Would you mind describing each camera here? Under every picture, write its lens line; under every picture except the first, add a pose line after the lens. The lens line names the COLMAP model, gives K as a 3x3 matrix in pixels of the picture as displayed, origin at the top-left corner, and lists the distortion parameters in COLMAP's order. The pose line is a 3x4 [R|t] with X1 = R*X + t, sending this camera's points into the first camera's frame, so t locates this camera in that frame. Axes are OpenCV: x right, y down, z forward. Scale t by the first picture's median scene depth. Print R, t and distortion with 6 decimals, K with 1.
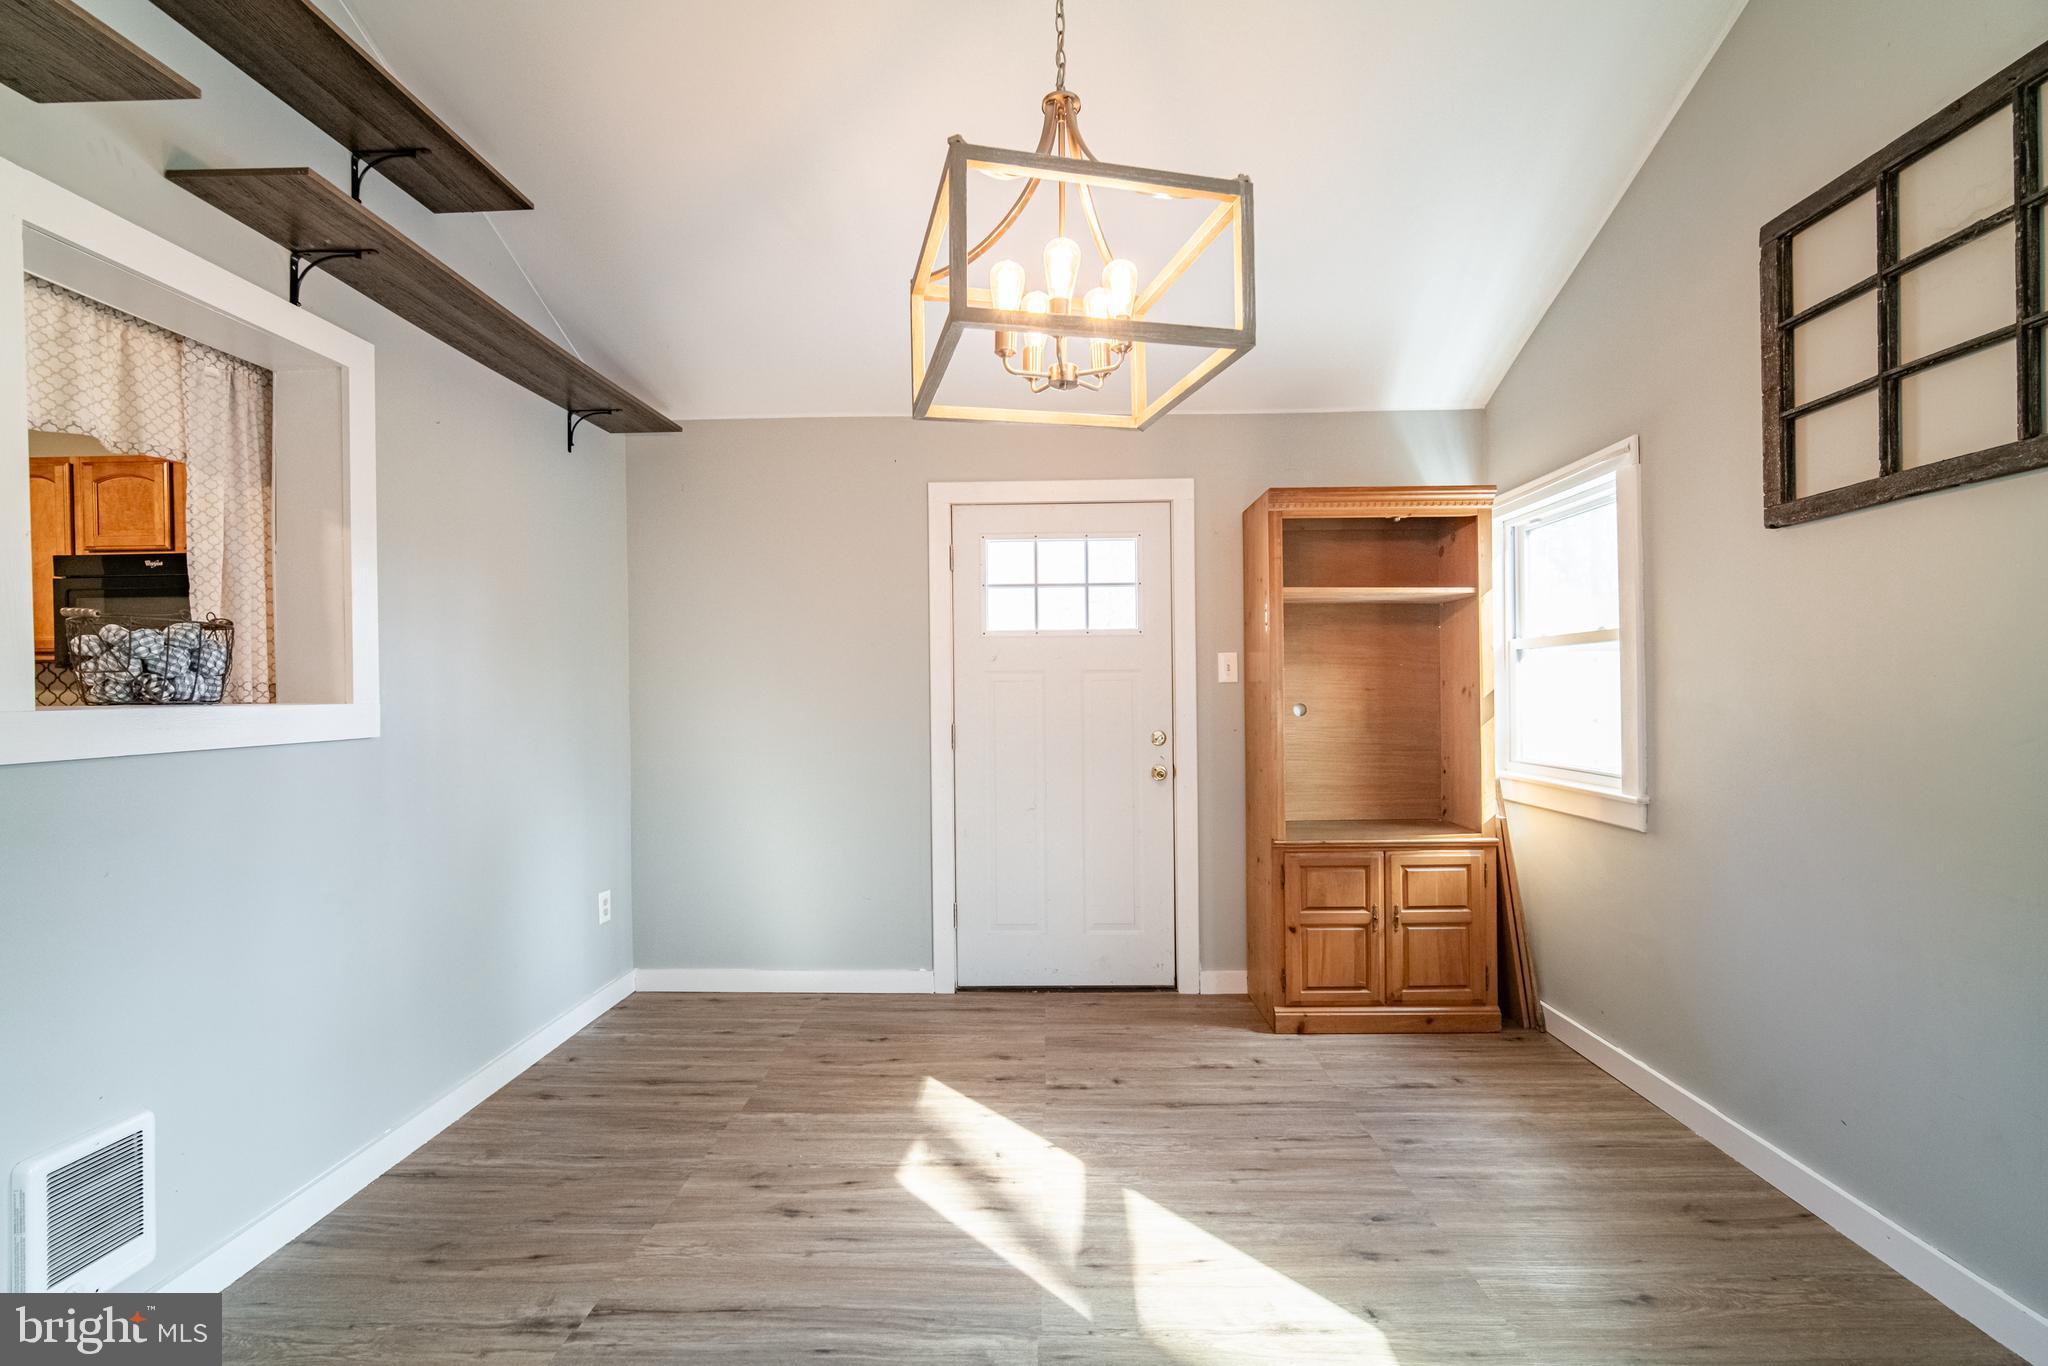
lens RADIAL K [[911.9, 0, 1020.1], [0, 911.9, 693.1], [0, 0, 1]] dist [-0.005315, 0.000610]
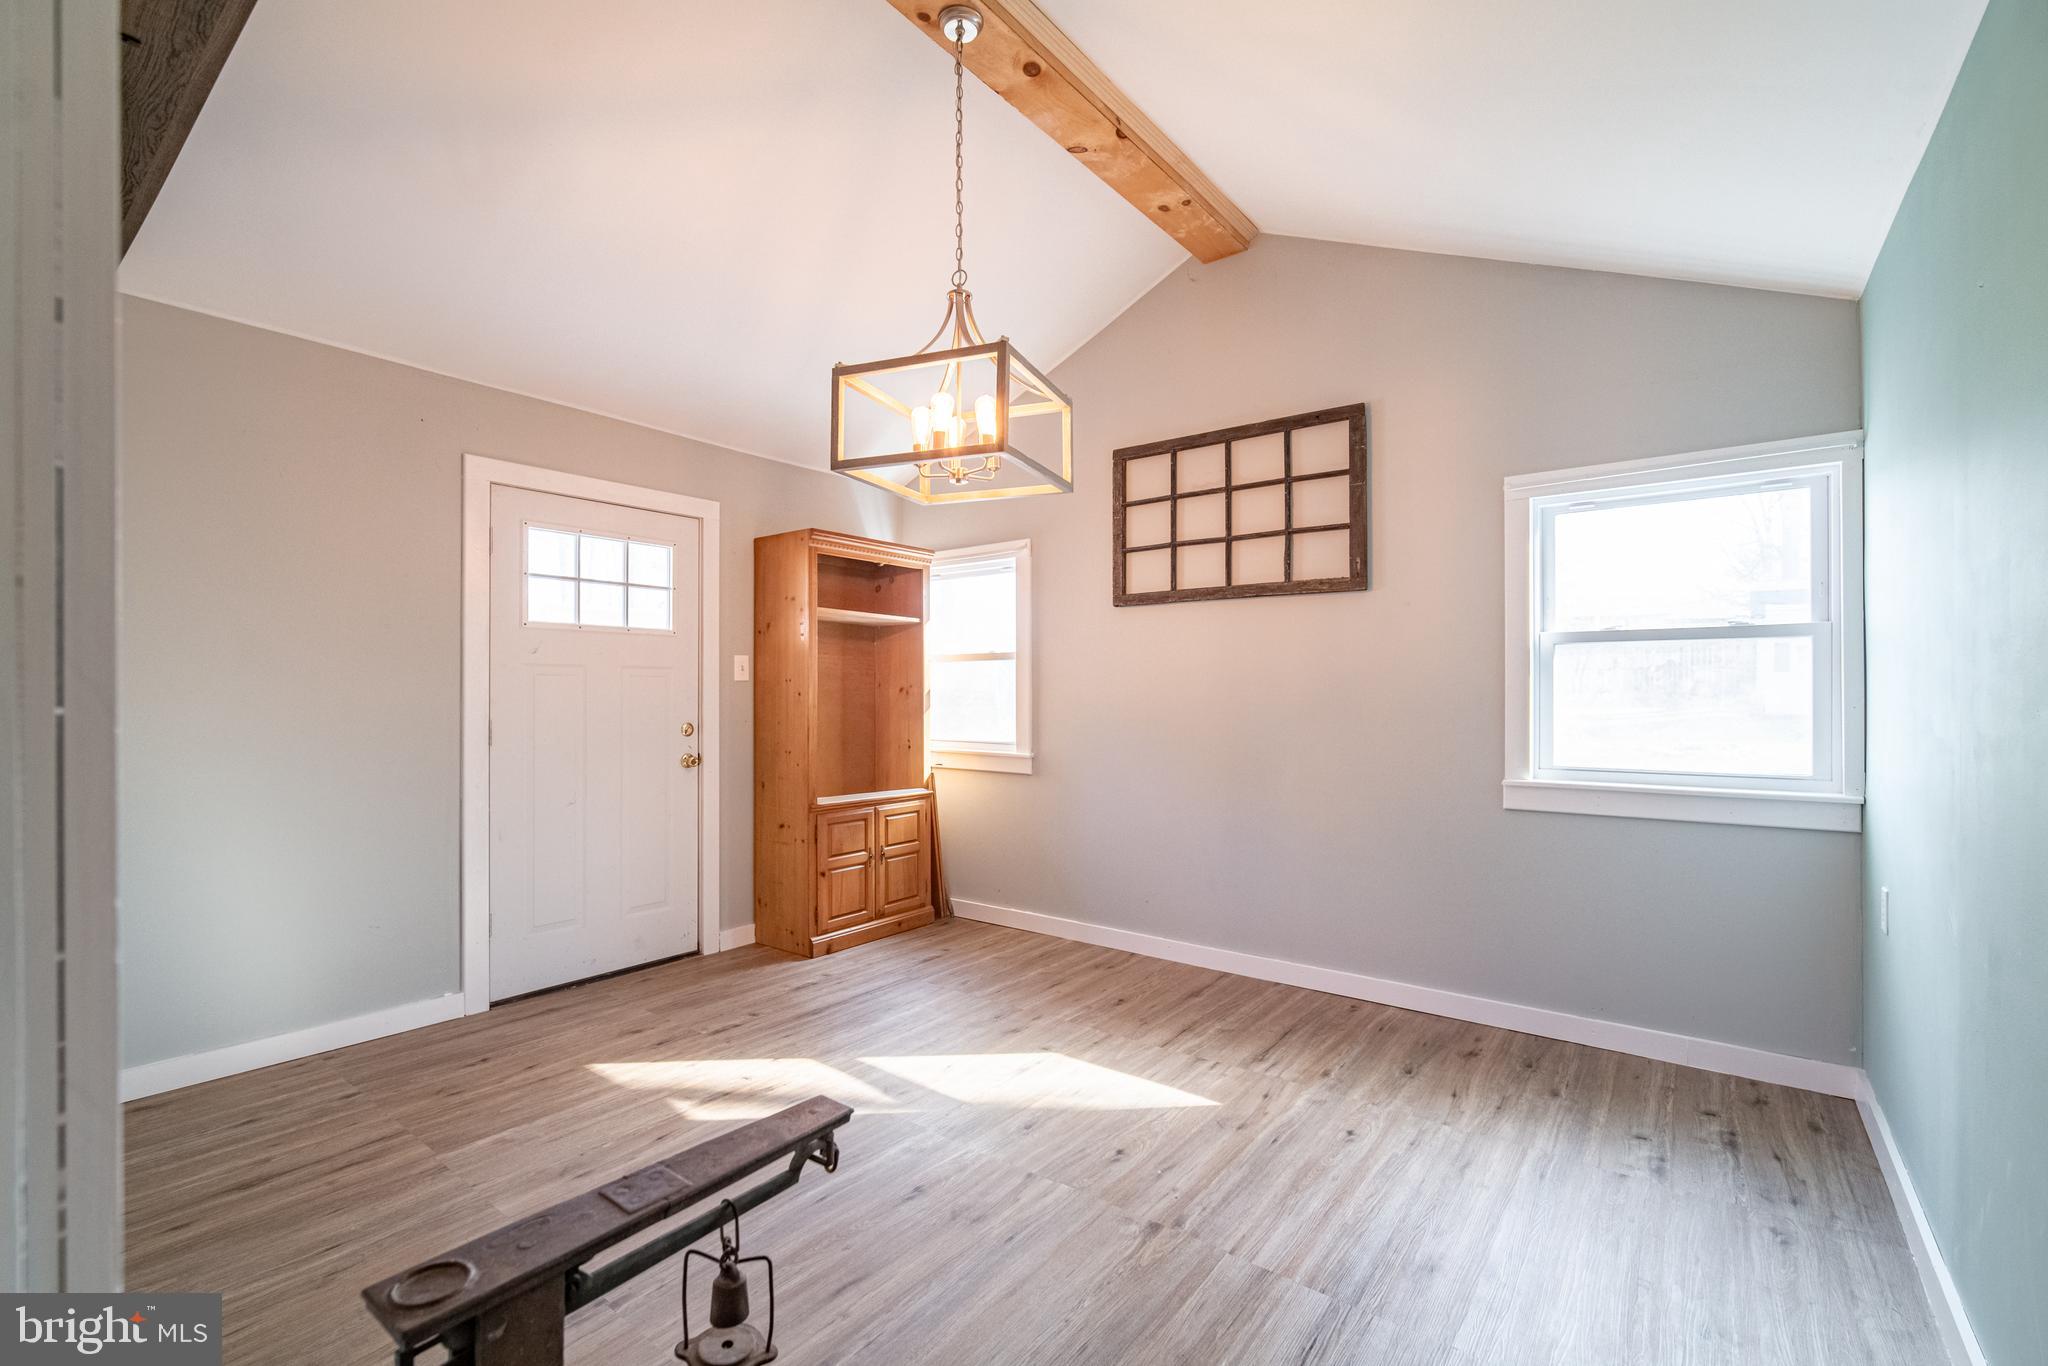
lens RADIAL K [[934.0, 0, 1032.1], [0, 934.0, 702.4], [0, 0, 1]] dist [-0.002181, 0.000794]
pose [[0.569455, 0.002915, 0.822017, -0.619137], [-0.006150, 0.999981, 0.000715, 0.014534], [-0.822000, -0.005463, 0.569462, 0.009784]]
